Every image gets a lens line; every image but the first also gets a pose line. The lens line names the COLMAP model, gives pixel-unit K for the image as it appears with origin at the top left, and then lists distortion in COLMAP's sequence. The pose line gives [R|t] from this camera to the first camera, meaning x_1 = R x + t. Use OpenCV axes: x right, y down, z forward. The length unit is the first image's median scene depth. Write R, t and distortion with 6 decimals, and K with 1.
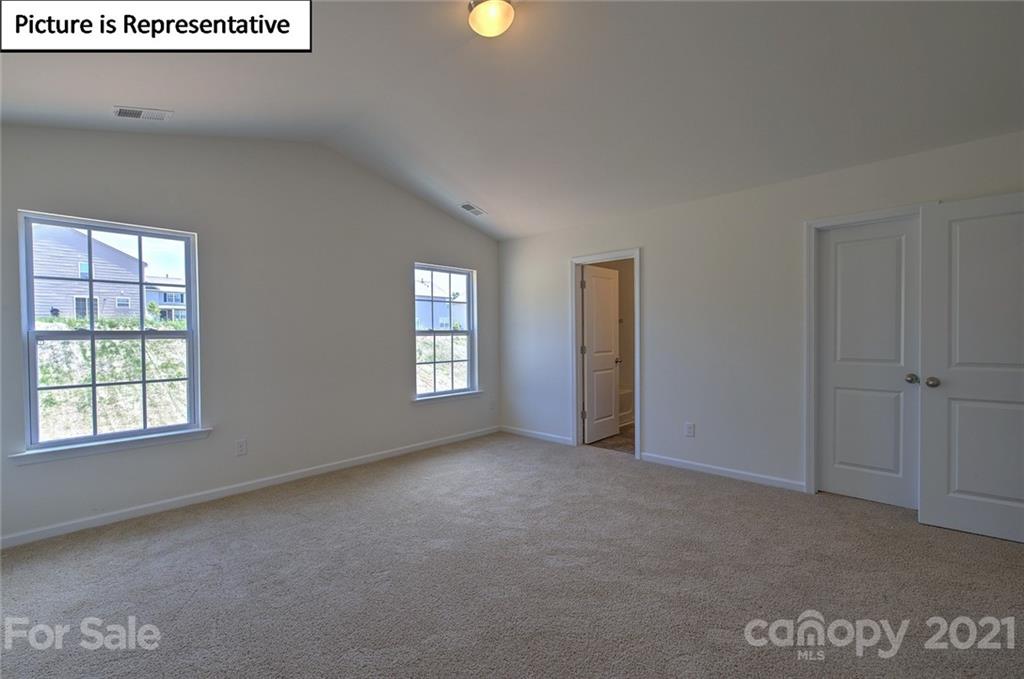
lens RADIAL K [[435.2, 0, 505.6], [0, 435.2, 339.0], [0, 0, 1]] dist [0.006110, -0.002830]
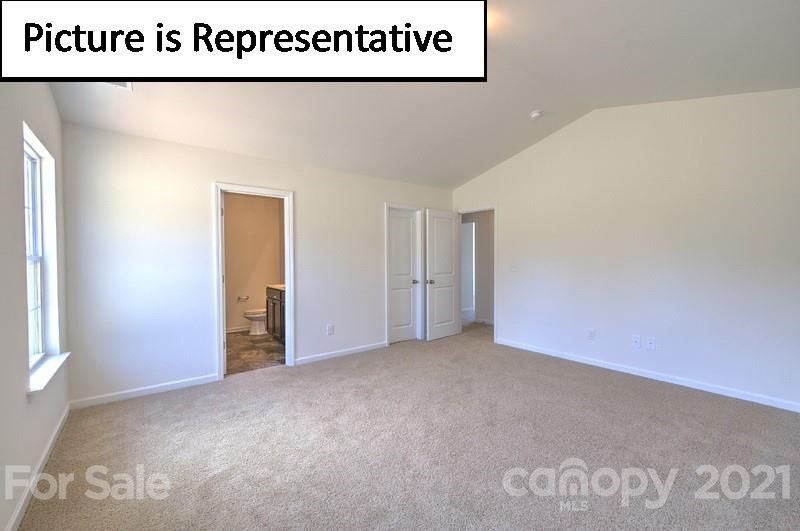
lens RADIAL K [[340.0, 0, 400.2], [0, 340.0, 265.7], [0, 0, 1]] dist [0.006110, -0.002830]
pose [[0.149613, -0.001591, 0.988743, -0.637710], [0.021883, 0.999759, -0.001702, 0.006569], [-0.988502, 0.021891, 0.149612, 0.610589]]
